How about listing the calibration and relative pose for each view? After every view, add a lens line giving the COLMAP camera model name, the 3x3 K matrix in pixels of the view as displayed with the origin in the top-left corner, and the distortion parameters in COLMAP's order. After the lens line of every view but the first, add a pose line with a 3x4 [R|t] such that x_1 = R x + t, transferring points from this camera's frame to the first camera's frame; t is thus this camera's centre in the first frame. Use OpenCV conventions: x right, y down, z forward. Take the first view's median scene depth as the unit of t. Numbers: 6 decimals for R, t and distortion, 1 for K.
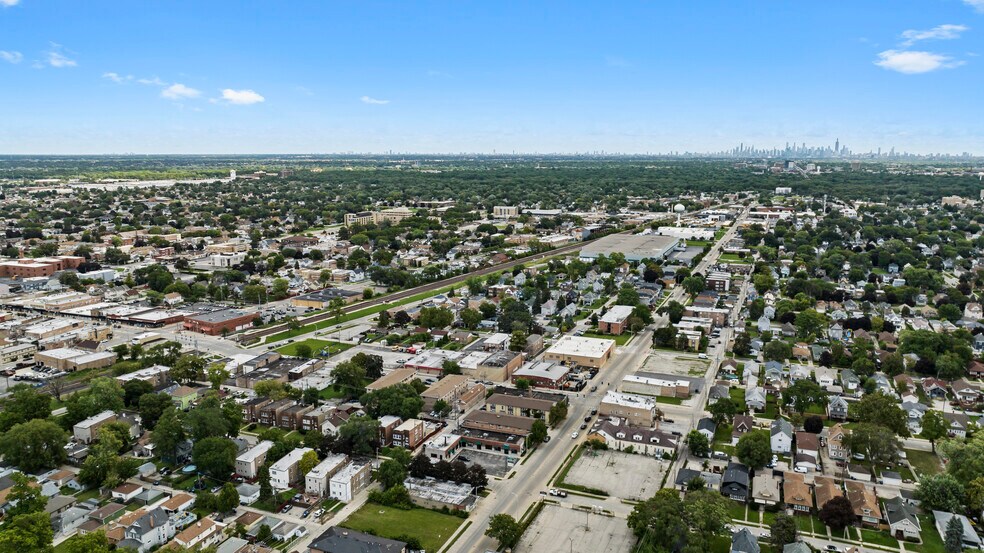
lens RADIAL K [[693.1, 0, 492.0], [0, 693.1, 276.5], [0, 0, 1]] dist [-0.040187, 0.044277]
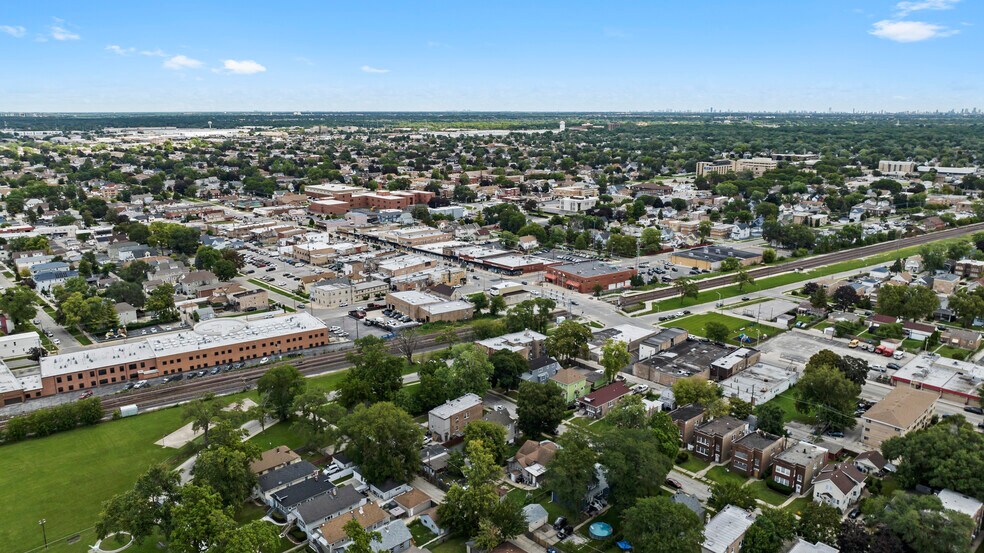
lens RADIAL K [[693.1, 0, 492.0], [0, 693.1, 276.5], [0, 0, 1]] dist [-0.040187, 0.044277]
pose [[0.903411, 0.097591, -0.417522, -0.111929], [-0.073008, 0.994546, 0.074491, 0.010541], [0.422514, -0.036814, 0.905608, 0.163347]]
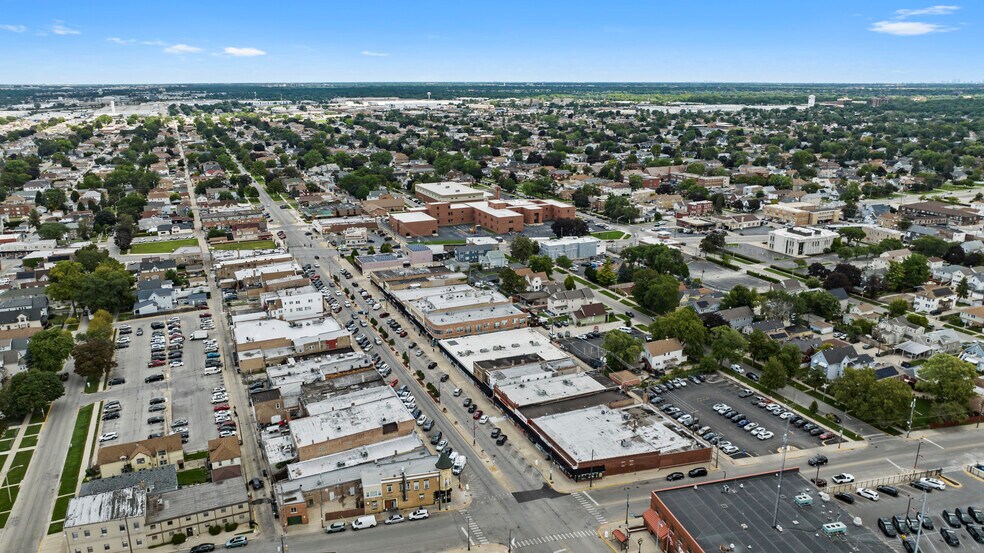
lens RADIAL K [[693.1, 0, 492.0], [0, 693.1, 276.5], [0, 0, 1]] dist [-0.040187, 0.044277]
pose [[0.715523, 0.188277, -0.672740, -0.205031], [-0.121361, 0.981856, 0.145709, -0.049669], [0.687967, -0.022614, 0.725390, 0.486225]]
